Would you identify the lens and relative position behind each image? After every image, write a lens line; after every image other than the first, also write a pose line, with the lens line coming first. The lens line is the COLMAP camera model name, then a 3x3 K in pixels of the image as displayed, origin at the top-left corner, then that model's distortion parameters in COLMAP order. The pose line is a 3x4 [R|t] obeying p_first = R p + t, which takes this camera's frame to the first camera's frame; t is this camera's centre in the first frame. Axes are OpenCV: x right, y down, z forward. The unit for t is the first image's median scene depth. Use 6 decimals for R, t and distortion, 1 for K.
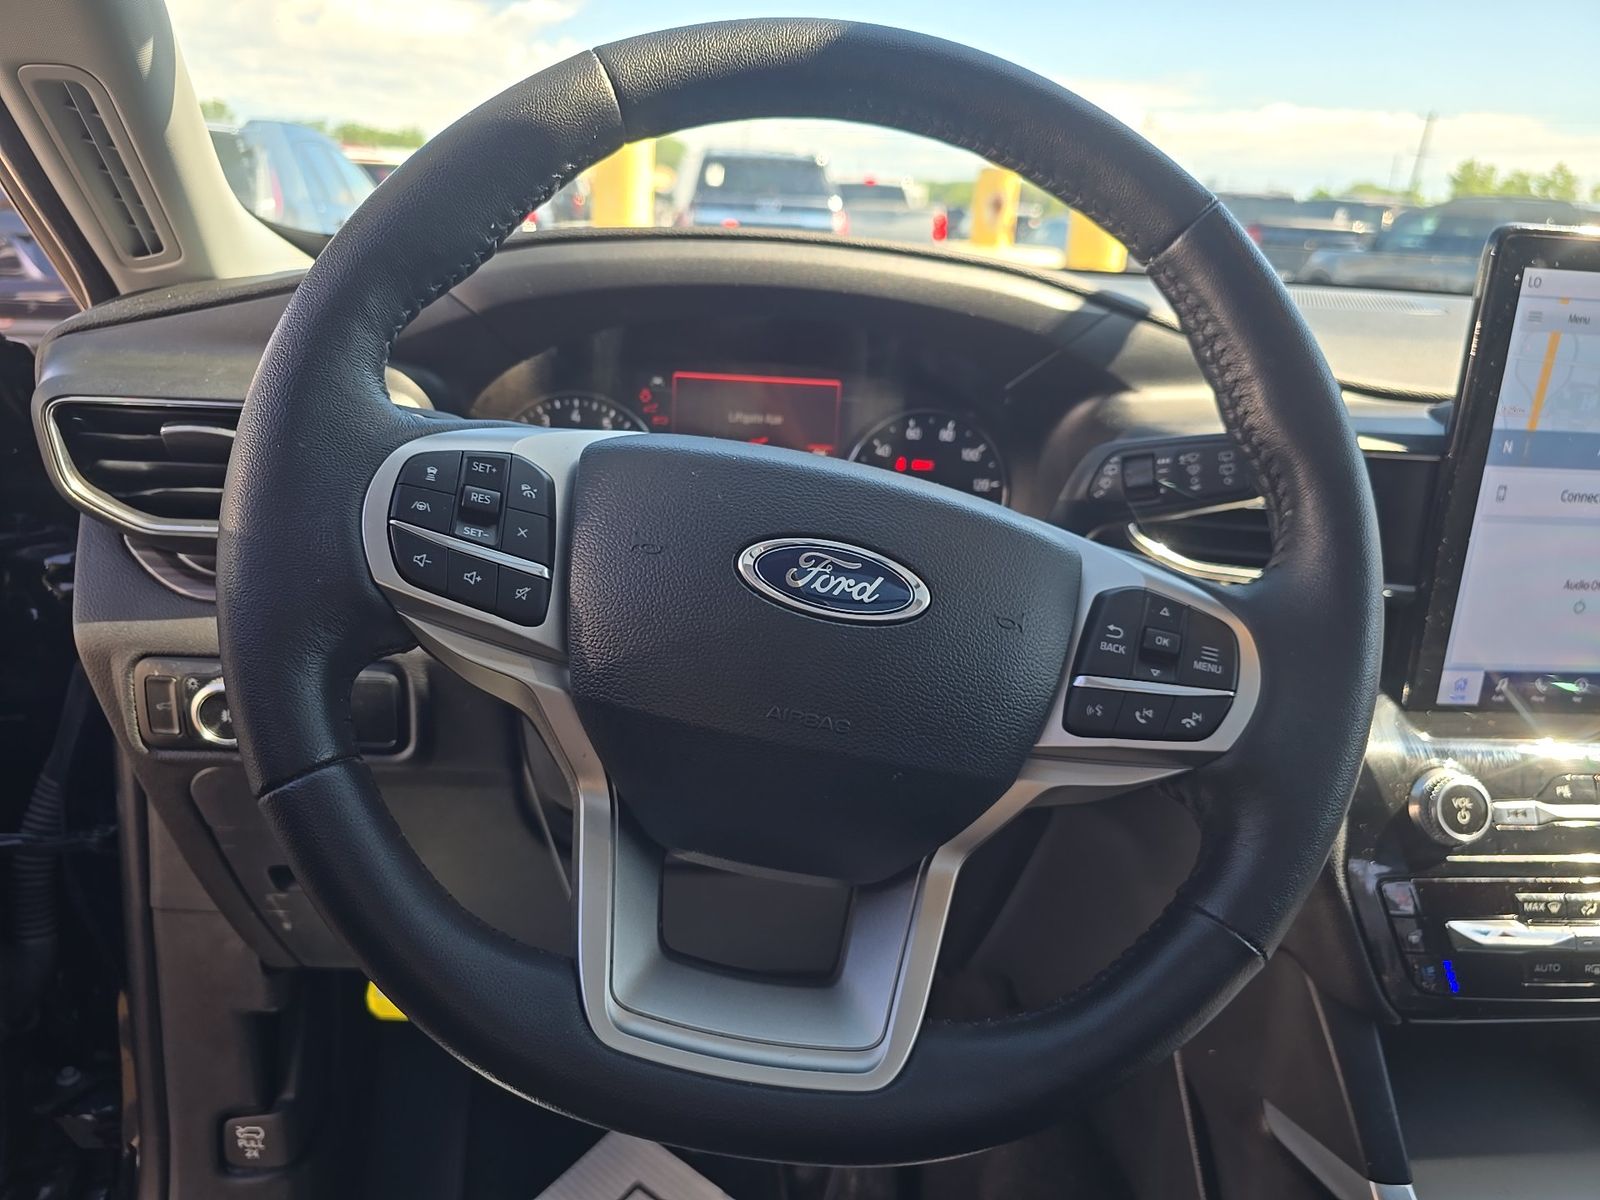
lens RADIAL K [[1105.4, 0, 799.9], [0, 1105.4, 584.9], [0, 0, 1]] dist [0.057770, -0.065480]
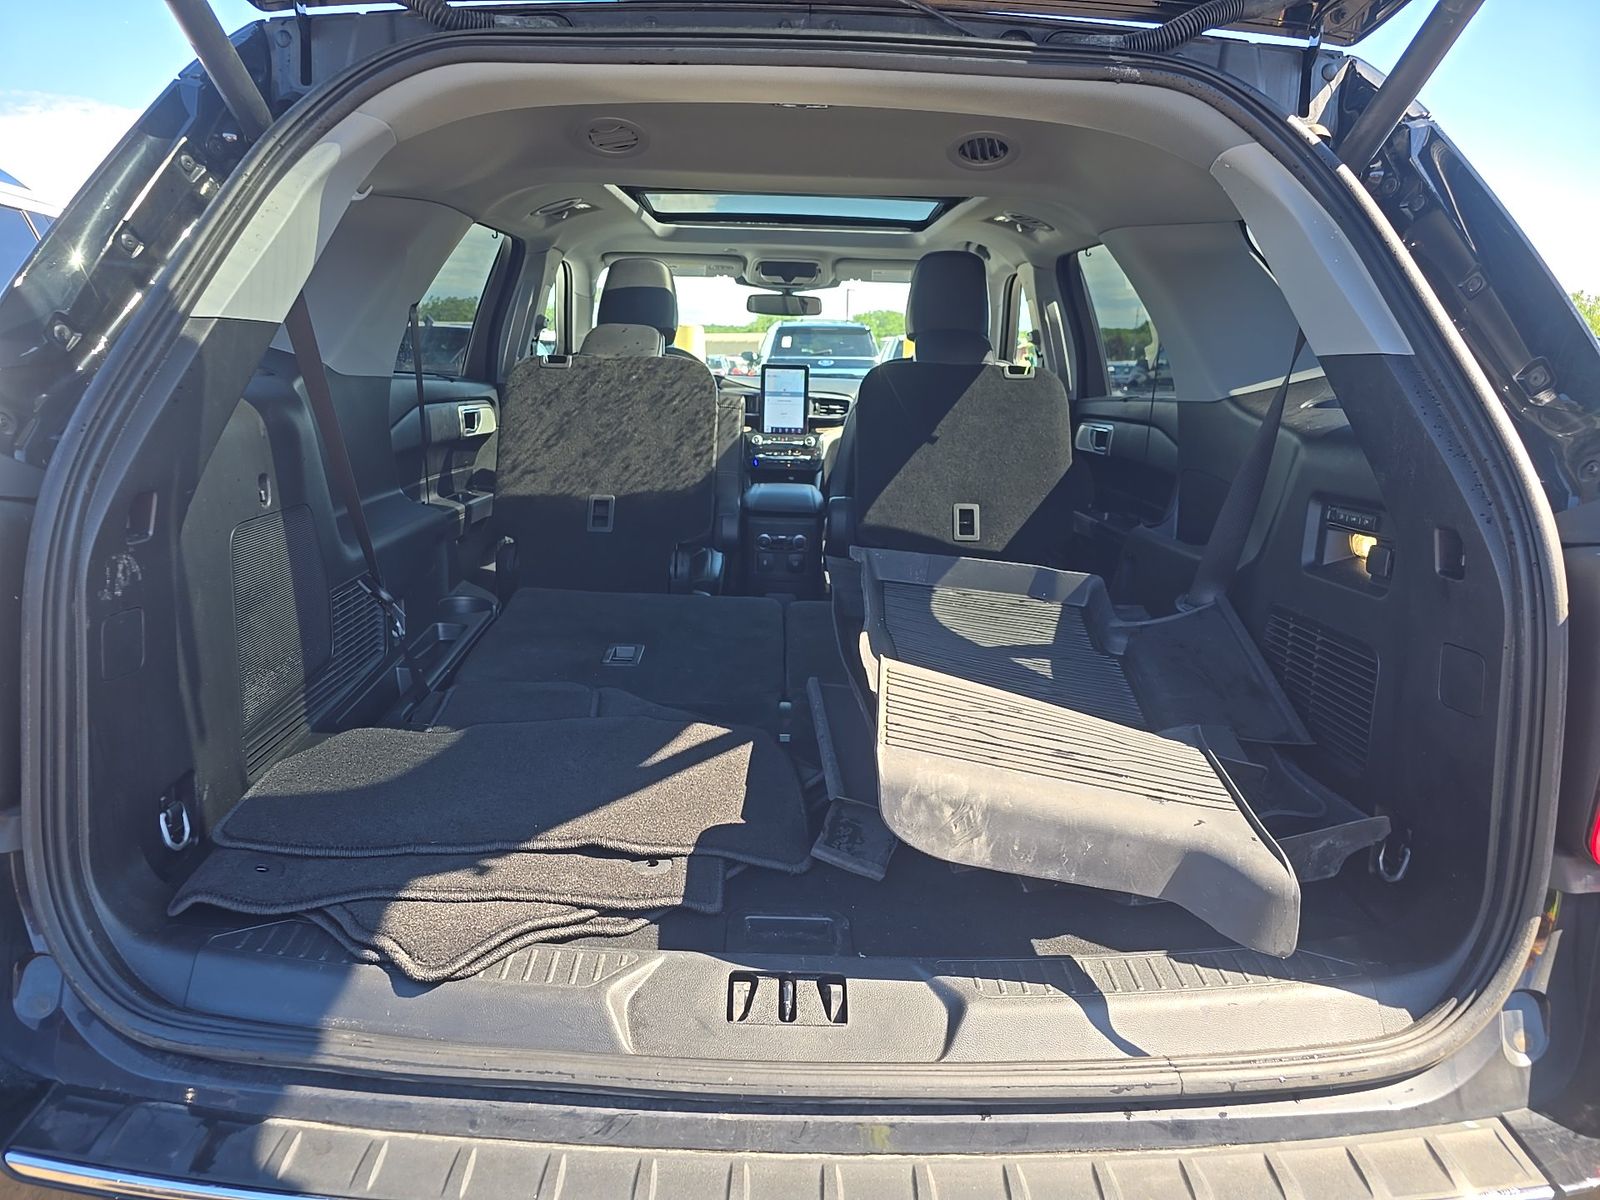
lens RADIAL K [[1105.4, 0, 799.9], [0, 1105.4, 584.9], [0, 0, 1]] dist [0.057770, -0.065480]
pose [[0.994352, -0.019090, -0.104405, 1.369068], [0.005381, 0.991495, -0.130037, 1.784109], [0.105999, 0.128741, 0.985997, -5.167684]]
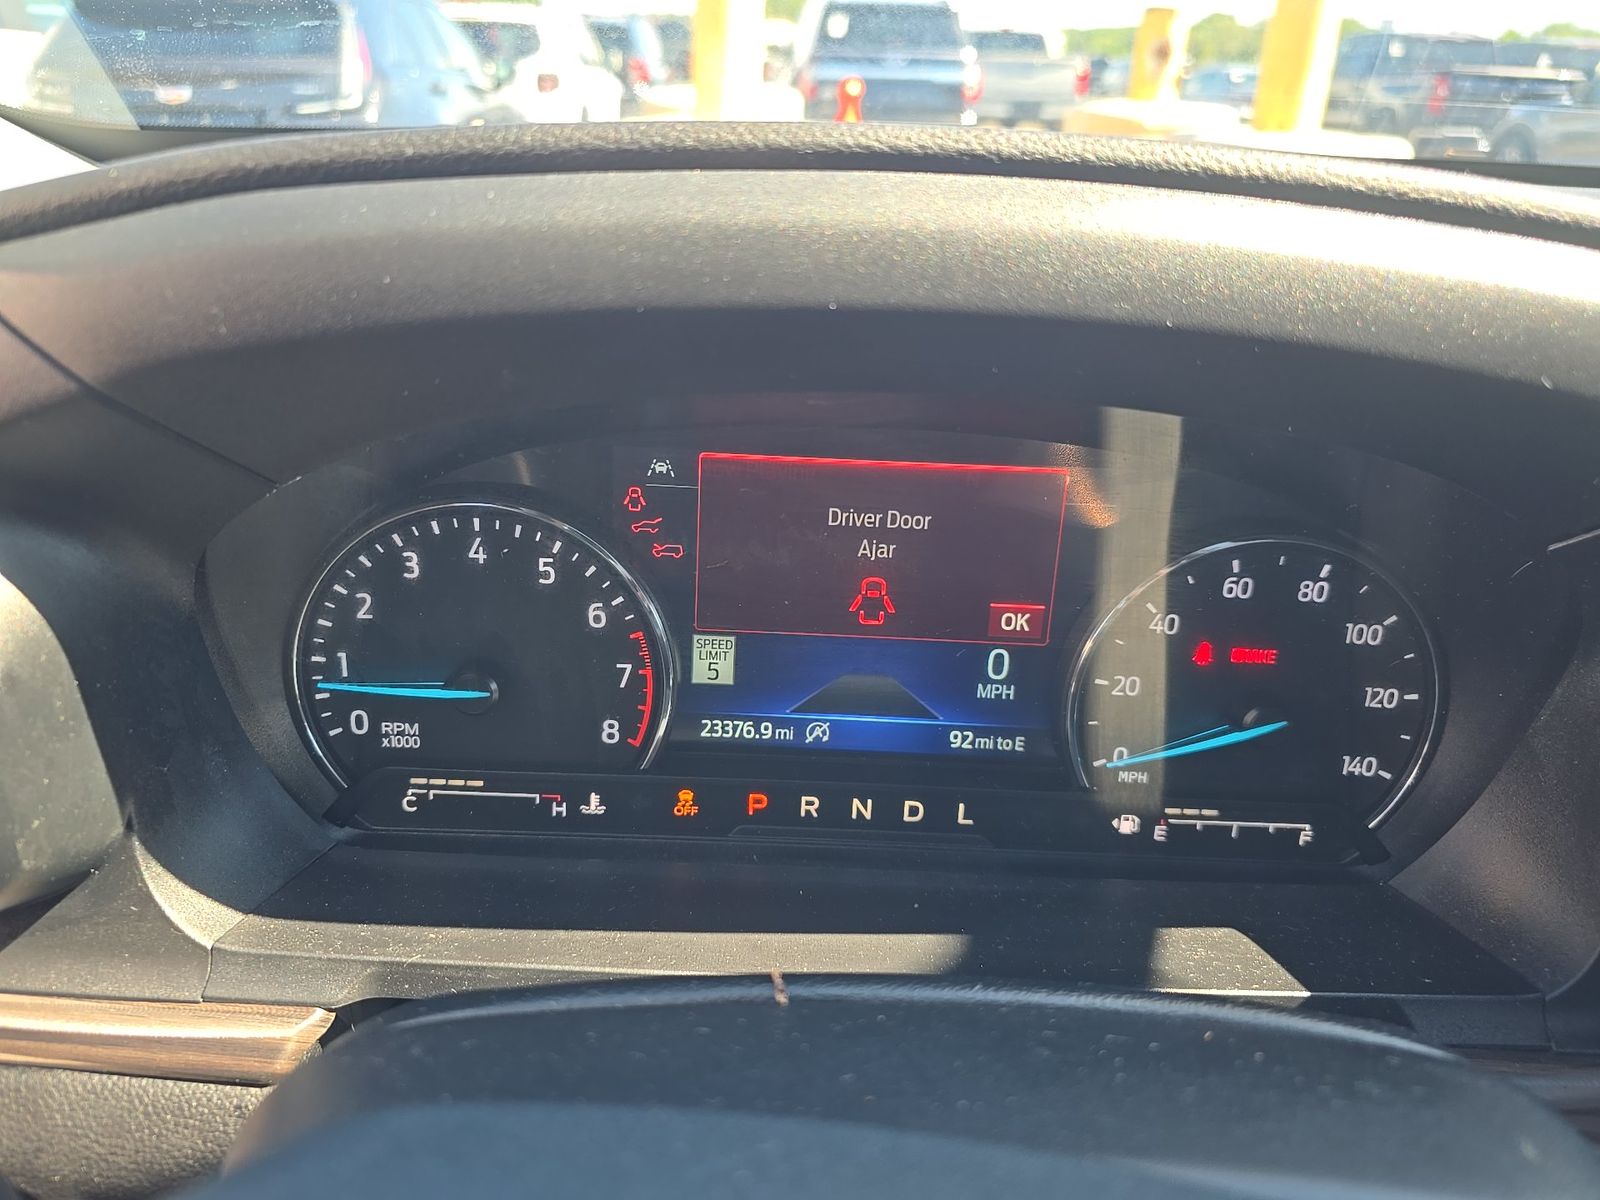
lens RADIAL K [[1117.5, 0, 800.0], [0, 1117.5, 600.0], [0, 0, 1]] dist [-0.001731, 0.002057]
pose [[0.994588, 0.029672, -0.099568, -0.026621], [-0.017328, 0.992302, 0.122623, -0.190992], [0.102440, -0.120234, 0.987446, 0.565893]]
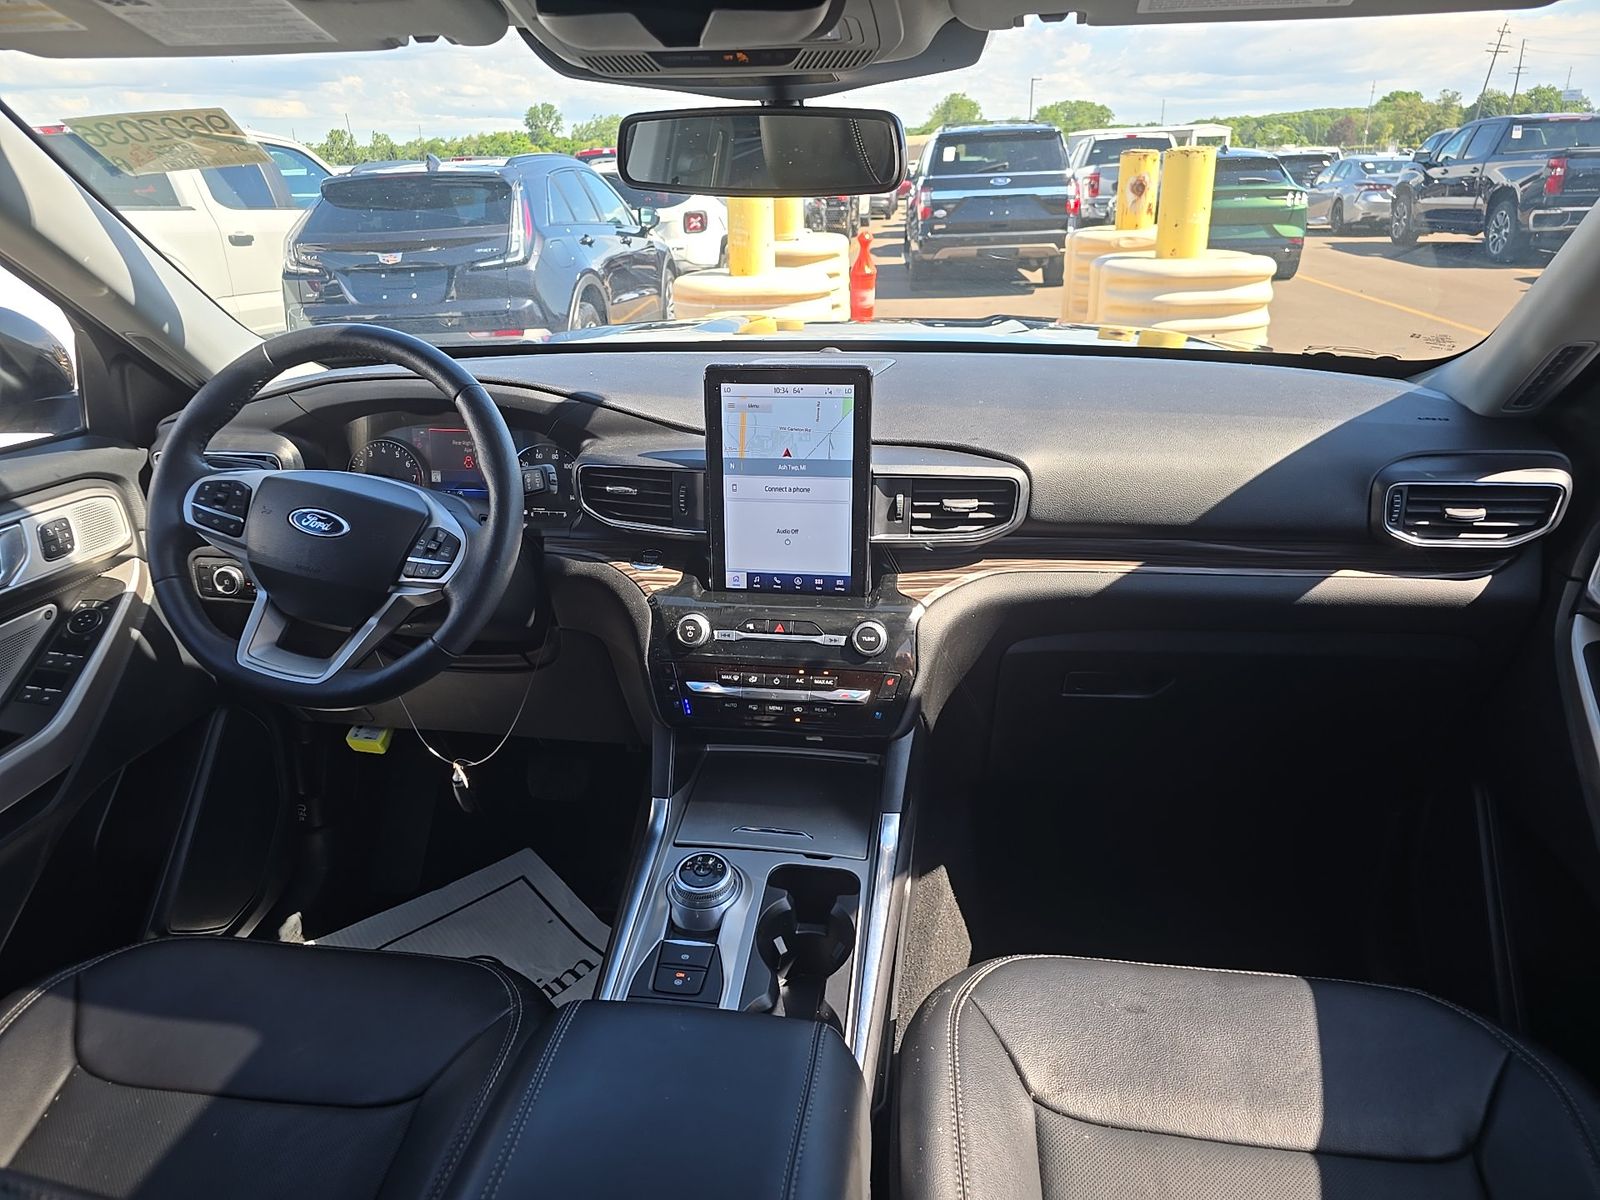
lens RADIAL K [[1083.2, 0, 800.0], [0, 1083.2, 600.0], [0, 0, 1]] dist [0.064760, -0.055910]
pose [[0.966194, 0.020608, -0.256991, 1.131597], [-0.008477, 0.998801, 0.048224, 0.027709], [0.257677, -0.044415, 0.965210, -0.852633]]
